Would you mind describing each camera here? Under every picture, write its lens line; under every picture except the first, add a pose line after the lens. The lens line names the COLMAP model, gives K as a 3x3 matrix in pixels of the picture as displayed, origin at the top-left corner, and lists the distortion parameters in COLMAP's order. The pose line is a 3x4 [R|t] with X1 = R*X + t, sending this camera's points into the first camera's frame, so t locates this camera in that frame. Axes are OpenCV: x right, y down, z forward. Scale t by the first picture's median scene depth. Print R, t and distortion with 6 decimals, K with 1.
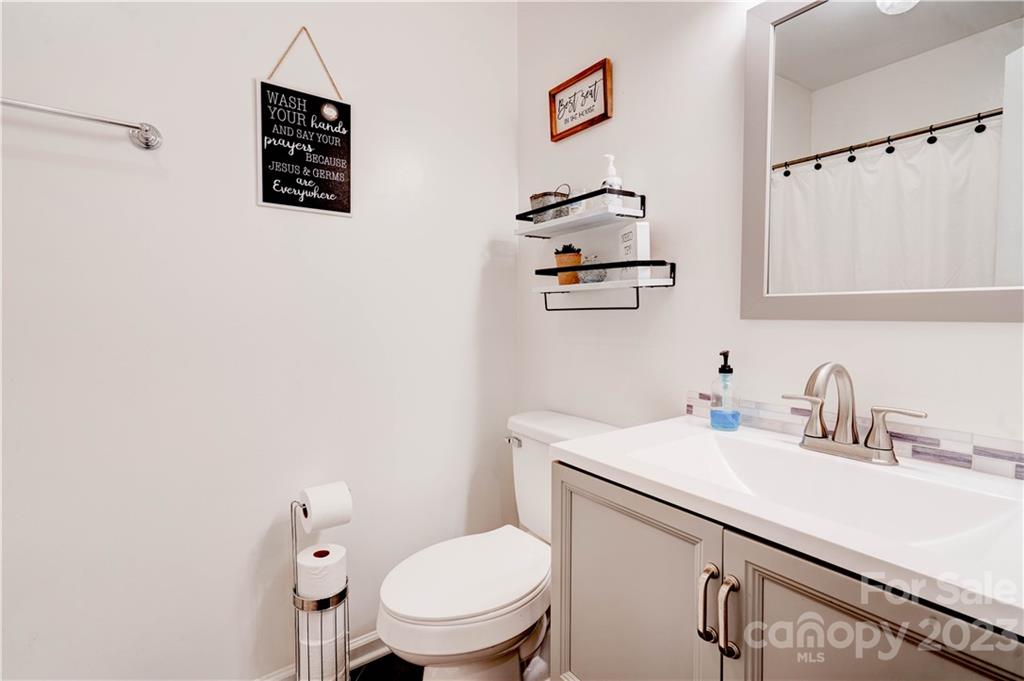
lens RADIAL K [[473.0, 0, 509.5], [0, 473.0, 338.0], [0, 0, 1]] dist [-0.002491, 0.012892]
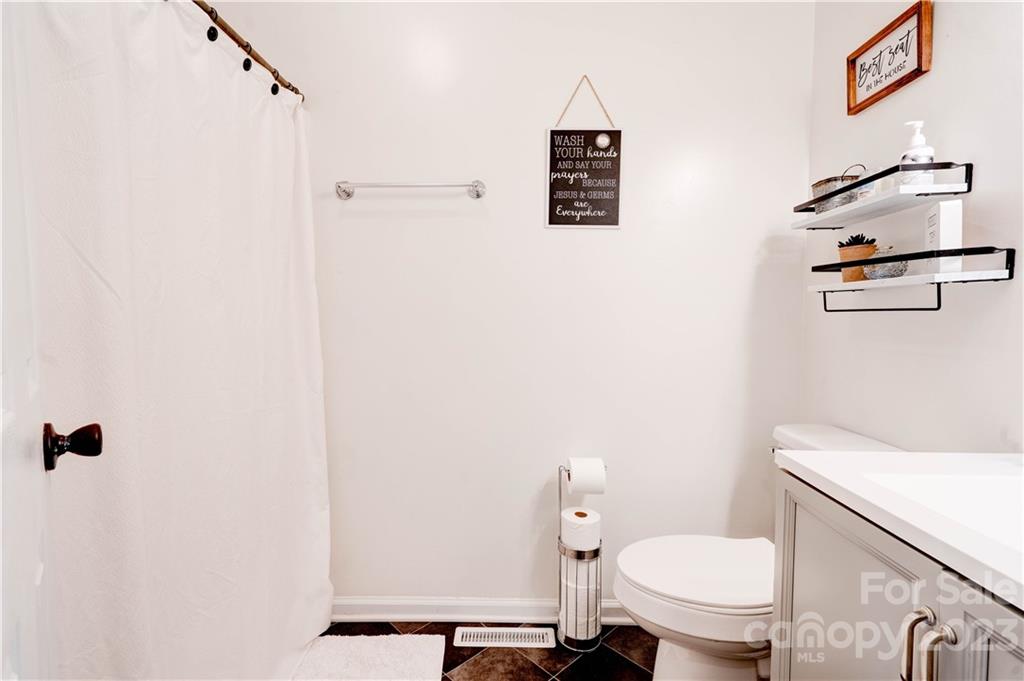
lens RADIAL K [[473.0, 0, 509.5], [0, 473.0, 338.0], [0, 0, 1]] dist [-0.002491, 0.012892]
pose [[0.806744, 0.036788, -0.589754, 0.138844], [-0.035595, 0.999273, 0.013643, 0.000758], [0.589827, 0.009986, 0.807468, -0.071951]]
